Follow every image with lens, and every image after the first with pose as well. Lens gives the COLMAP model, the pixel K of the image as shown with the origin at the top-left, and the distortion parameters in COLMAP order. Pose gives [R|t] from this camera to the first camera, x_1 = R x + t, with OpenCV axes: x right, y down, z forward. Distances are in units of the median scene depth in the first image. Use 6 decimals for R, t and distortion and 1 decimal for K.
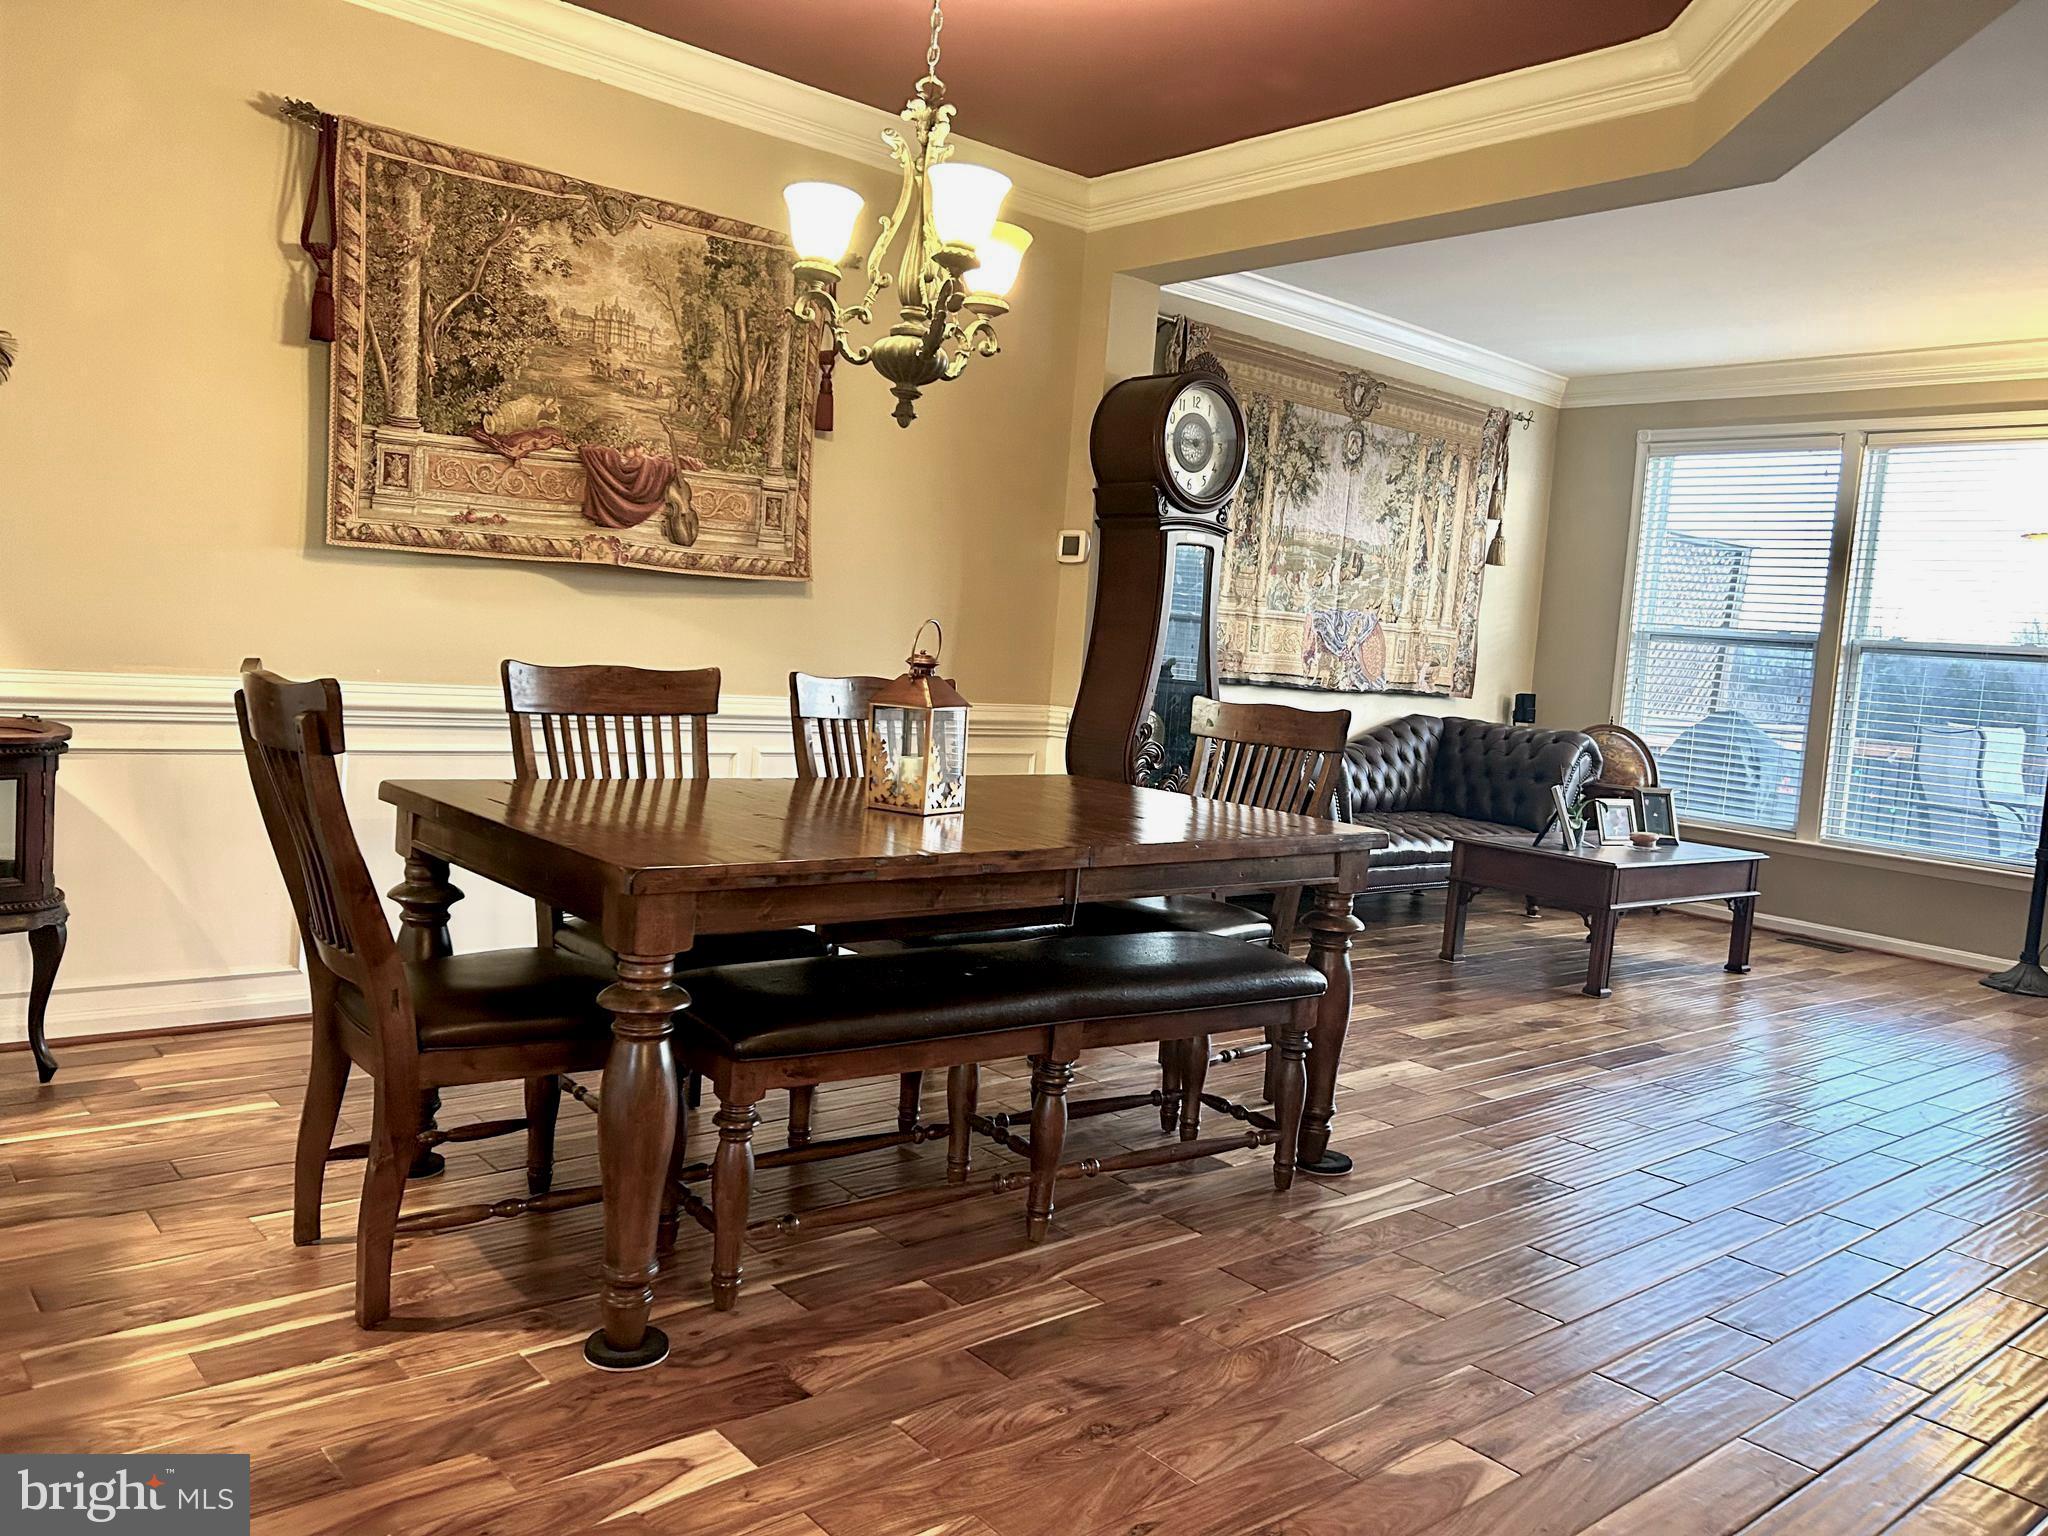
lens RADIAL K [[1517.0, 0, 1024.0], [0, 1517.0, 768.0], [0, 0, 1]] dist [0.062300, -0.100834]
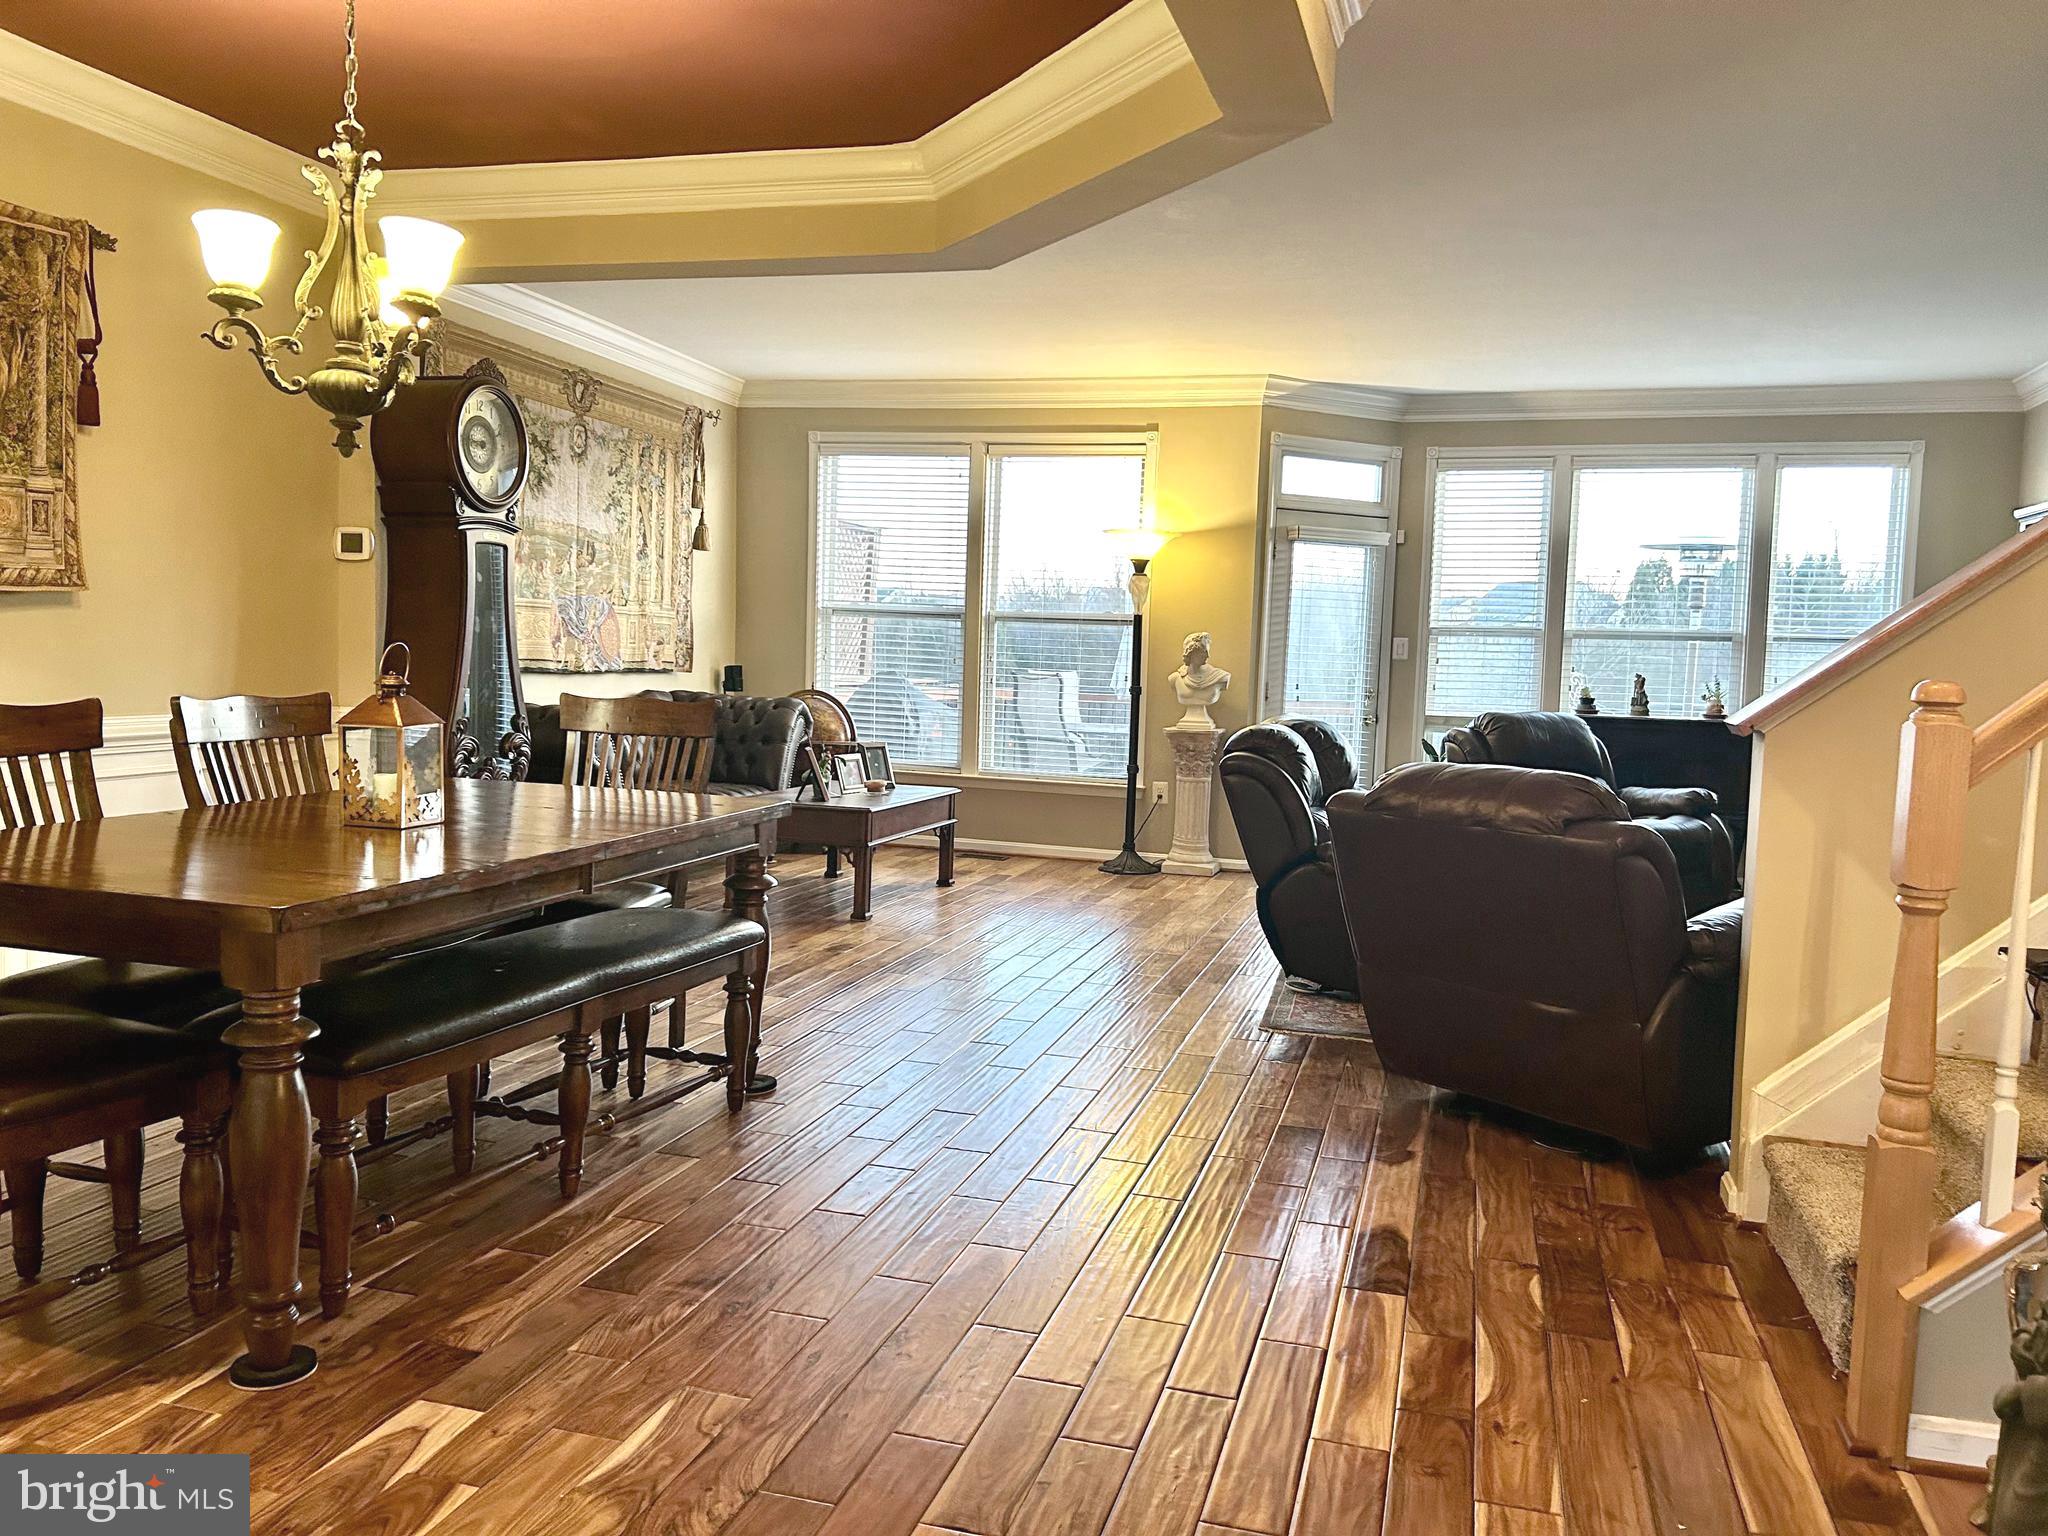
lens RADIAL K [[1517.0, 0, 1024.0], [0, 1517.0, 768.0], [0, 0, 1]] dist [0.062300, -0.100834]
pose [[0.832351, -0.086997, 0.547379, -0.158722], [0.072355, 0.996208, 0.048307, -0.017673], [-0.549506, -0.000603, 0.835490, -0.064923]]
